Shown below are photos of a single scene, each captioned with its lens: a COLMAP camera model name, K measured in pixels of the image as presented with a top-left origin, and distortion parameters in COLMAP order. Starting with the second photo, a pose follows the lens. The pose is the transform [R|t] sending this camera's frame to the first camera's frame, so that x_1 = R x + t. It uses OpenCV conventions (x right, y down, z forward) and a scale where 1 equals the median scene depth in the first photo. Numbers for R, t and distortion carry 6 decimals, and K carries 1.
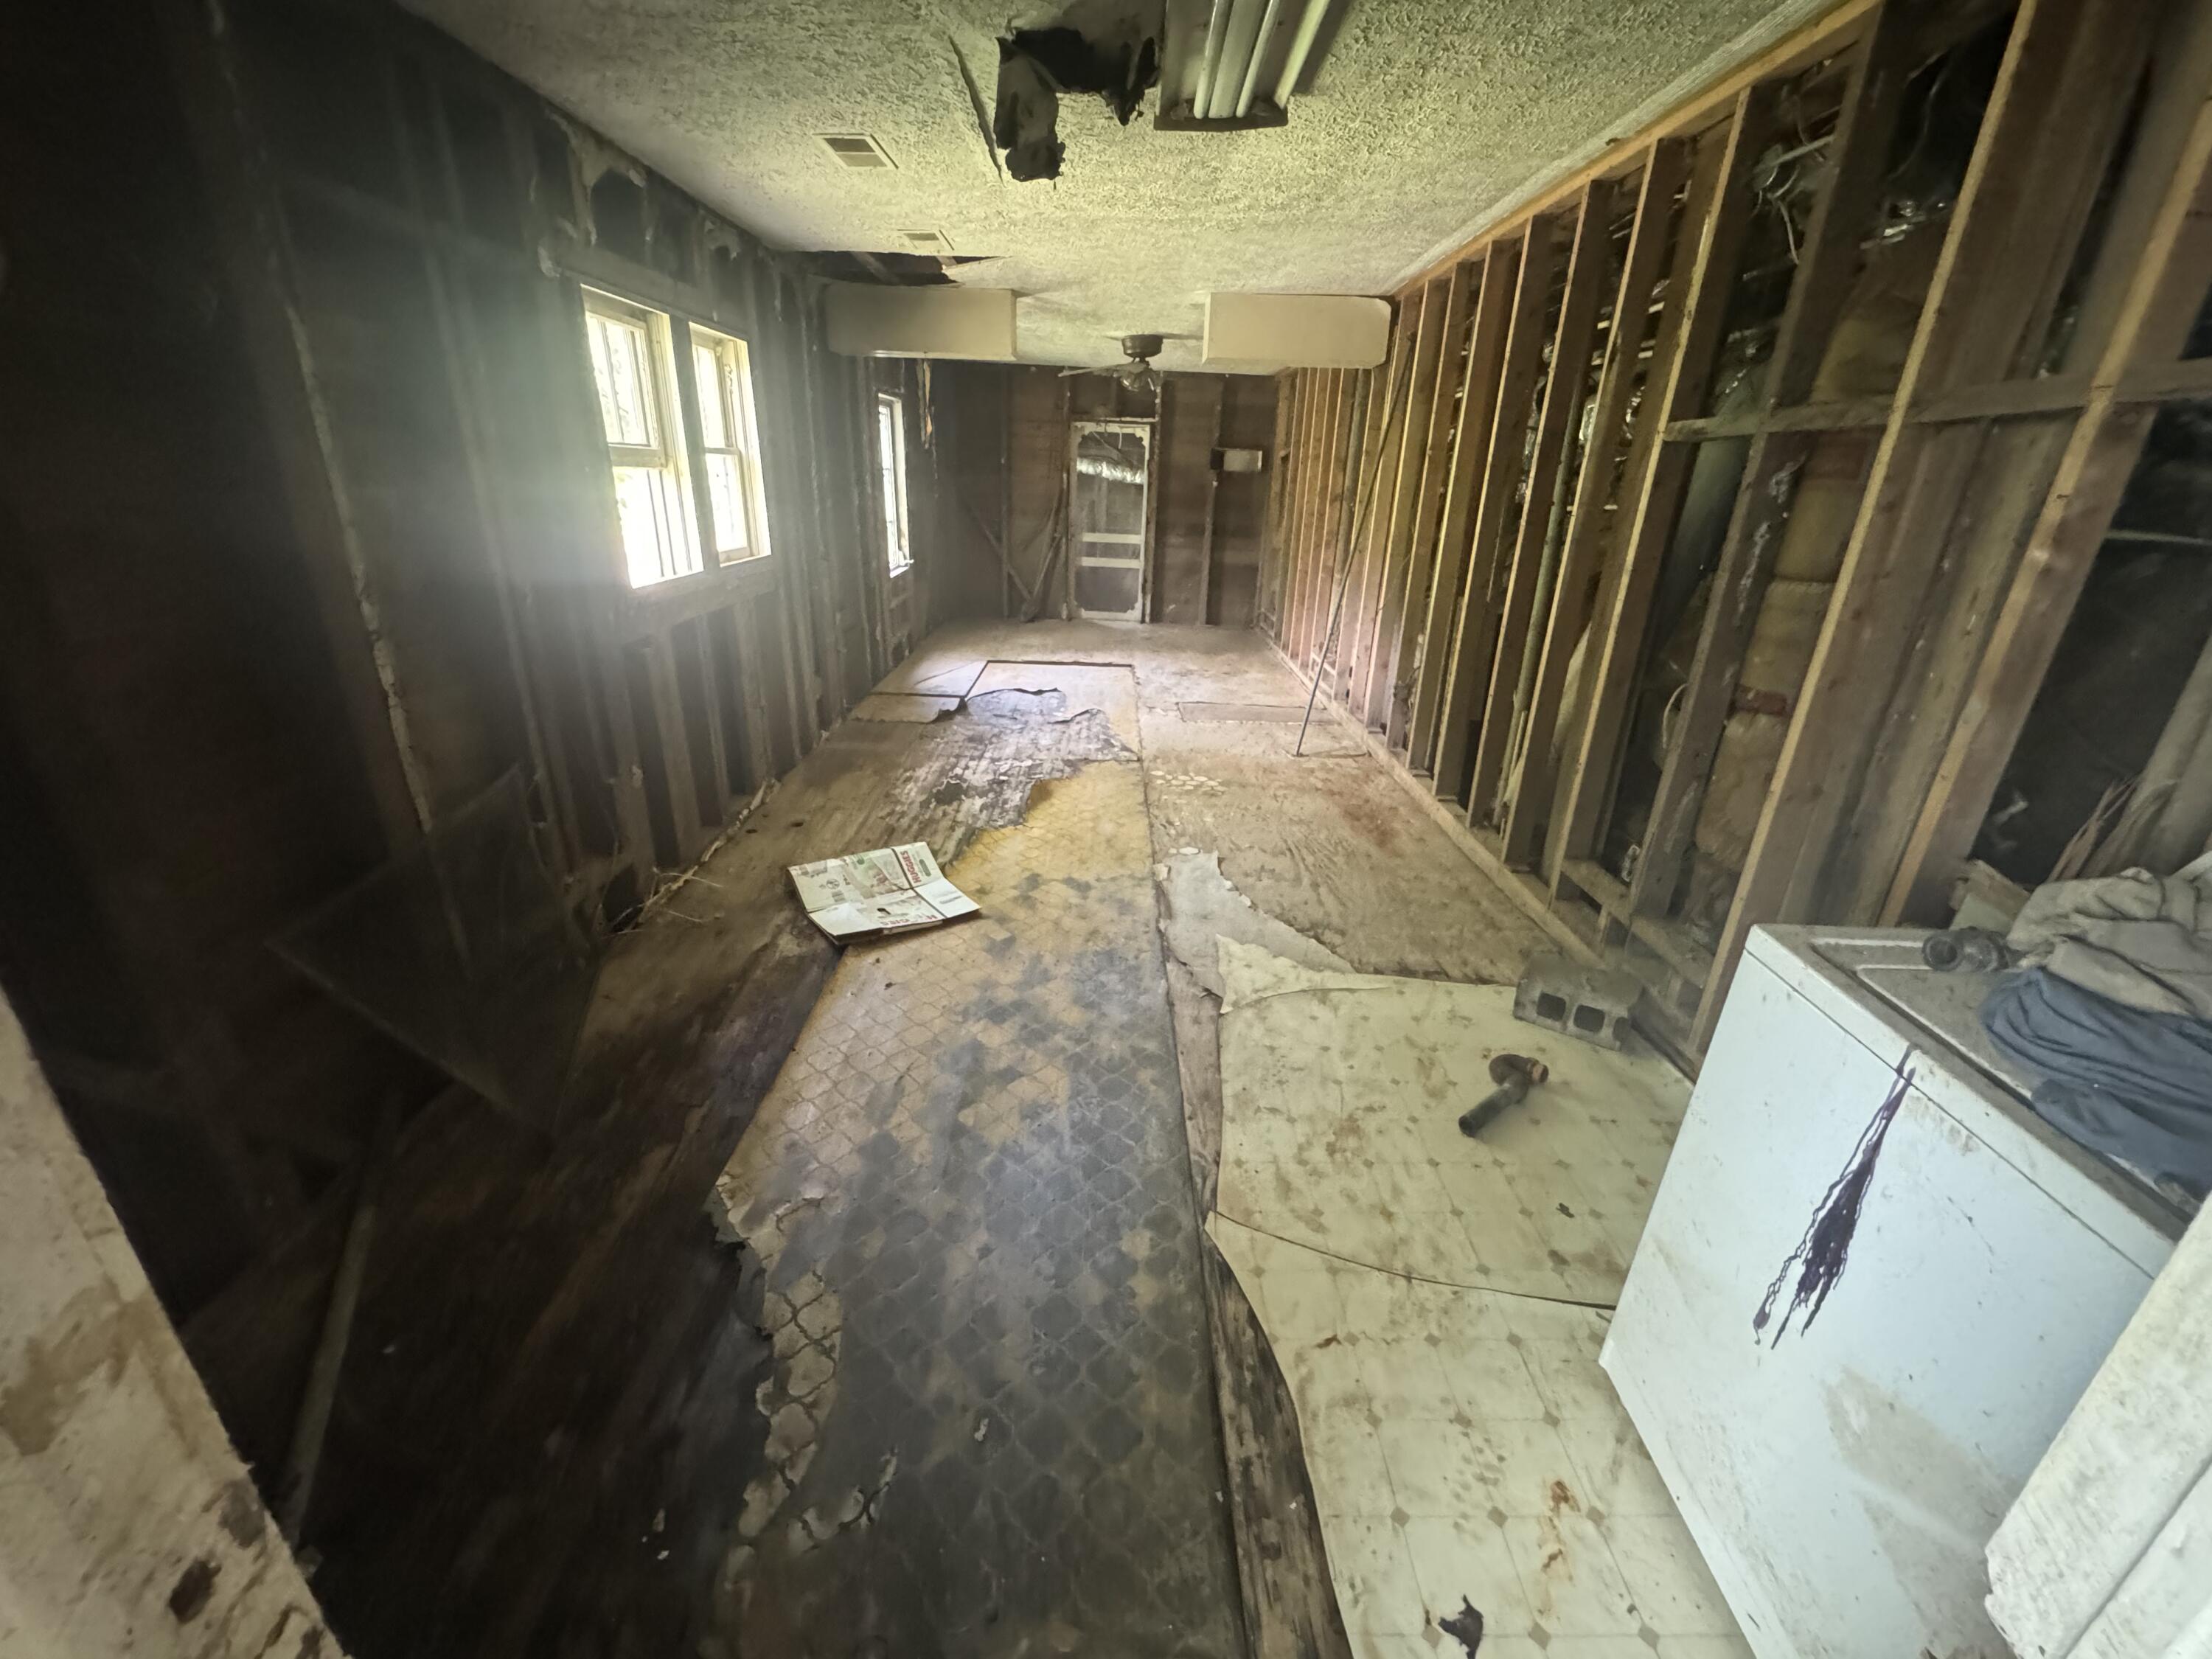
lens RADIAL K [[885.7, 0, 1102.8], [0, 885.7, 828.3], [0, 0, 1]] dist [-0.003039, 0.000124]
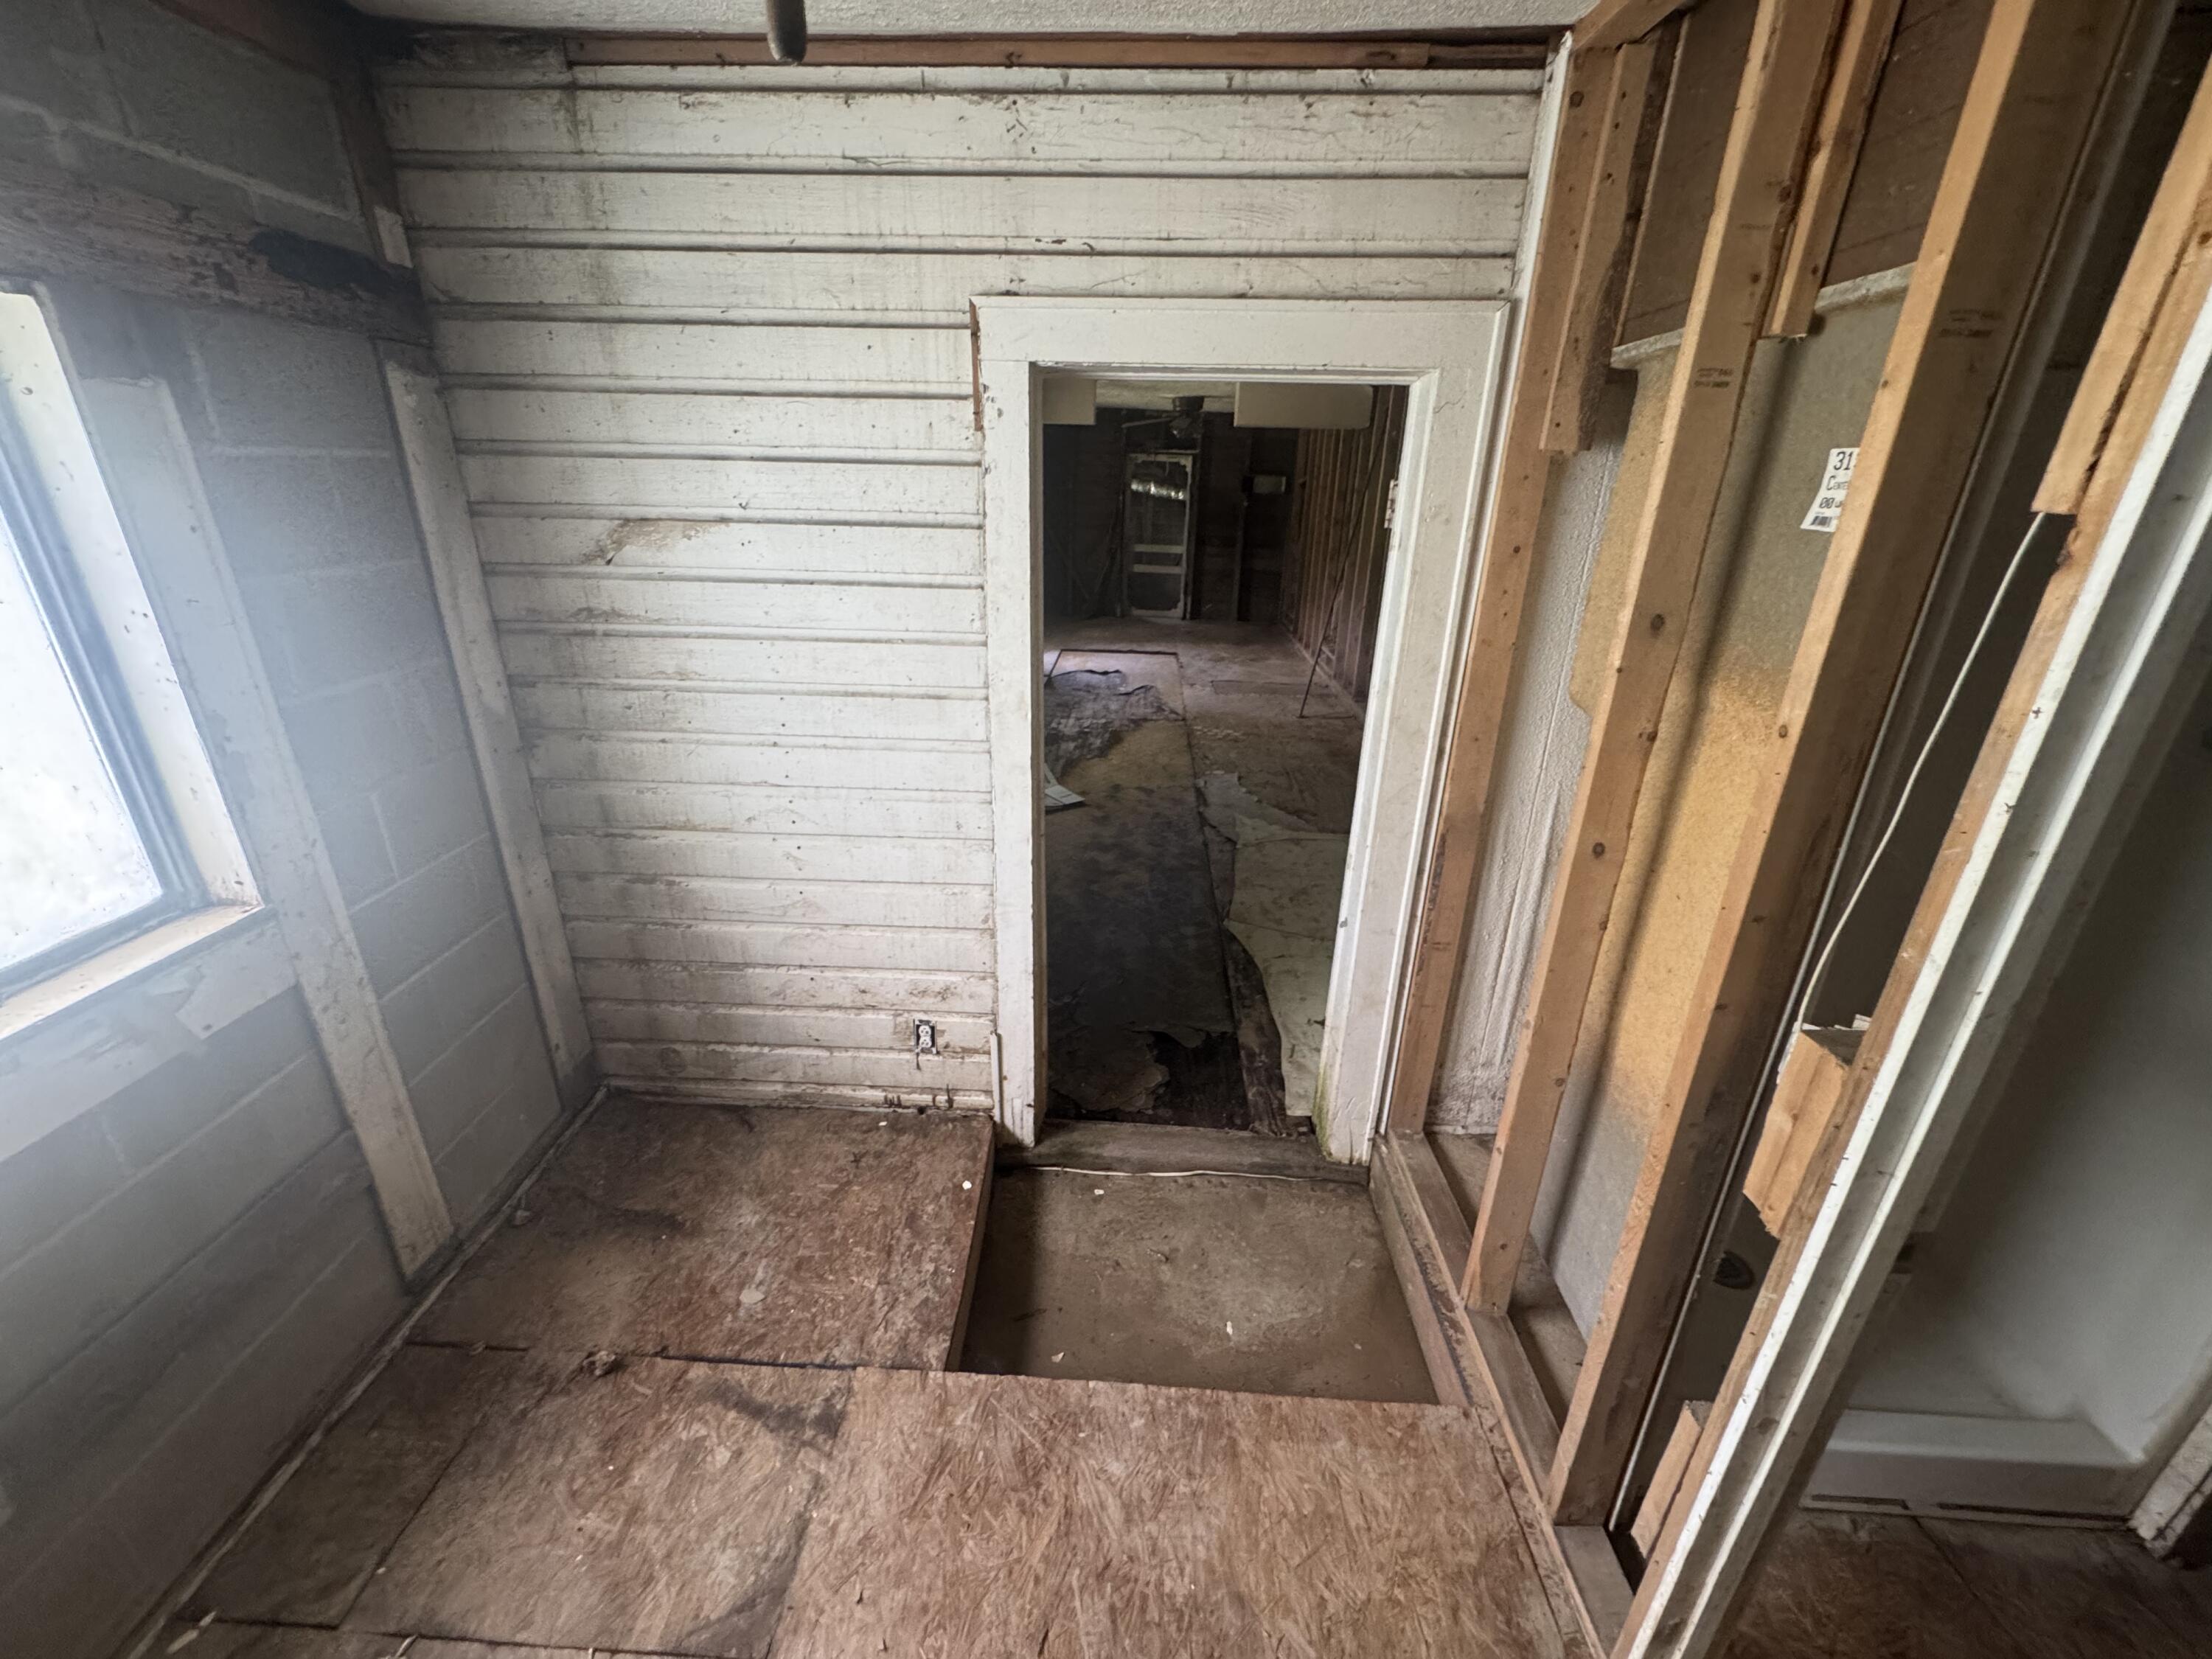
lens RADIAL K [[894.6, 0, 1106.0], [0, 894.6, 829.5], [0, 0, 1]] dist [-0.000835, -0.000266]
pose [[0.999386, 0.009990, -0.033595, -0.053018], [-0.009920, 0.999948, 0.002250, 0.155914], [0.033616, -0.001916, 0.999433, -0.661604]]
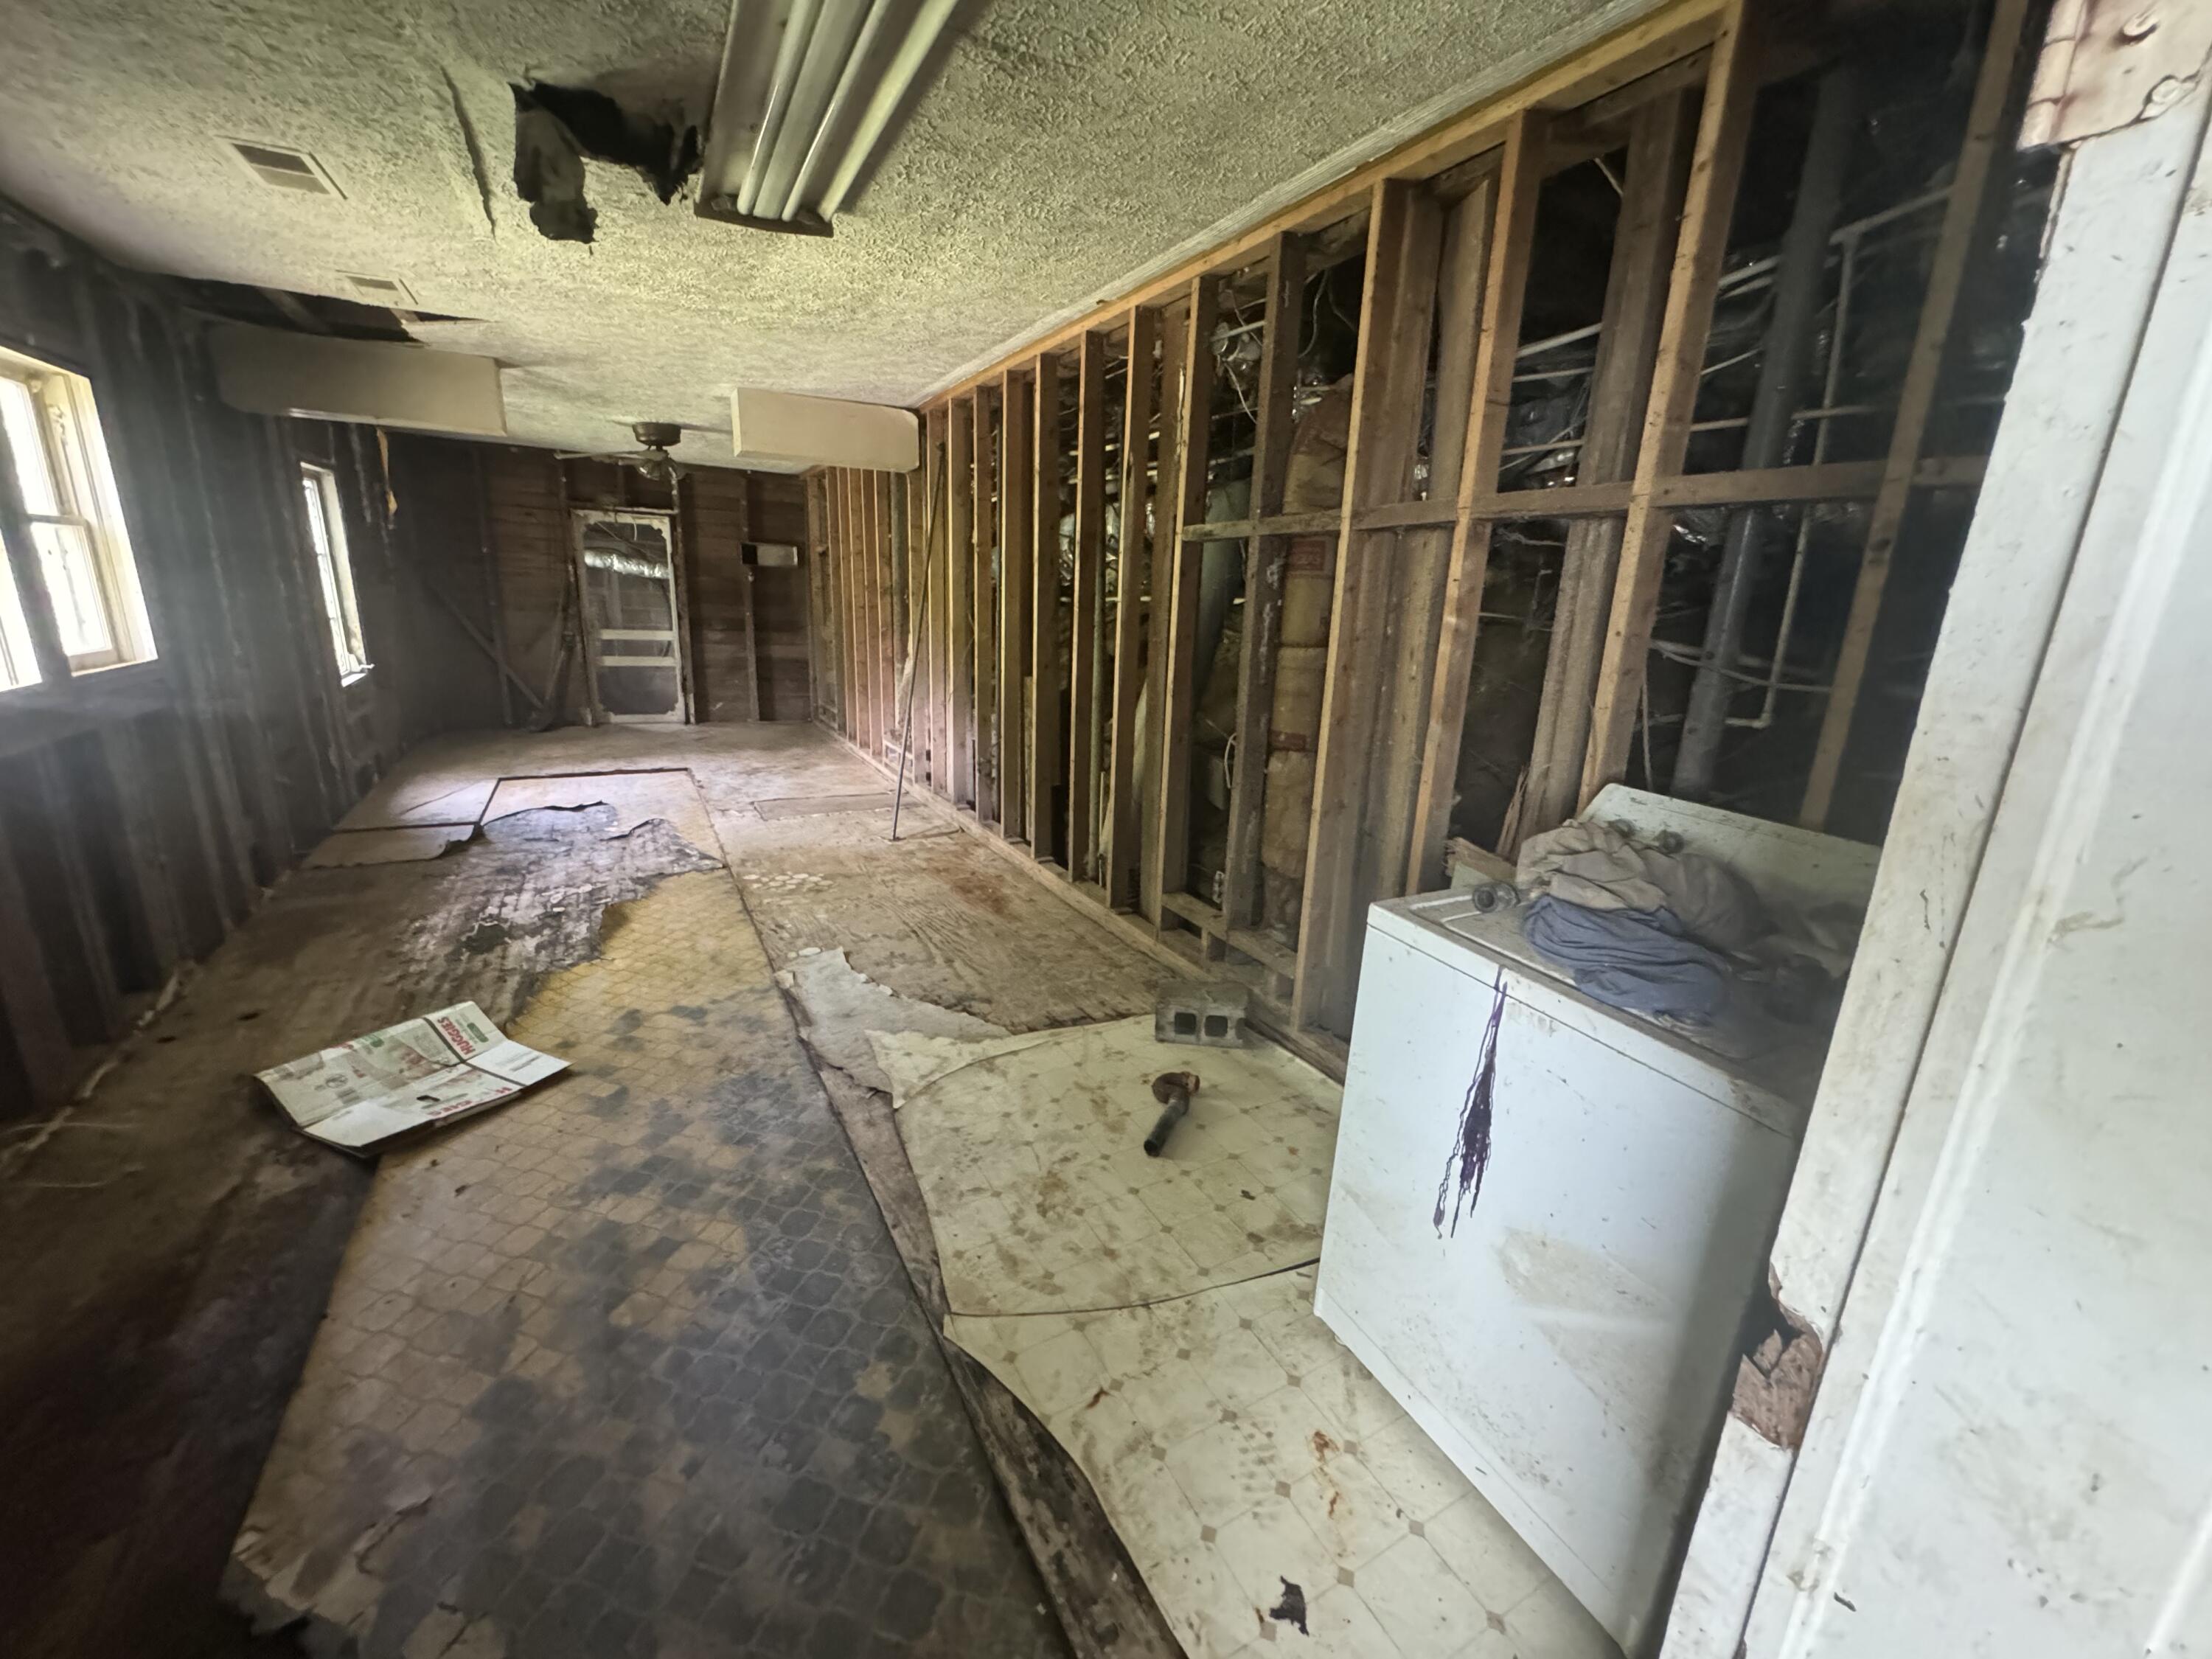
lens RADIAL K [[885.7, 0, 1102.8], [0, 885.7, 828.3], [0, 0, 1]] dist [-0.003039, 0.000124]
pose [[0.874335, -0.120649, 0.470087, -0.073531], [0.167655, 0.984062, -0.059268, 0.006049], [-0.455444, 0.130633, 0.880628, 0.021291]]
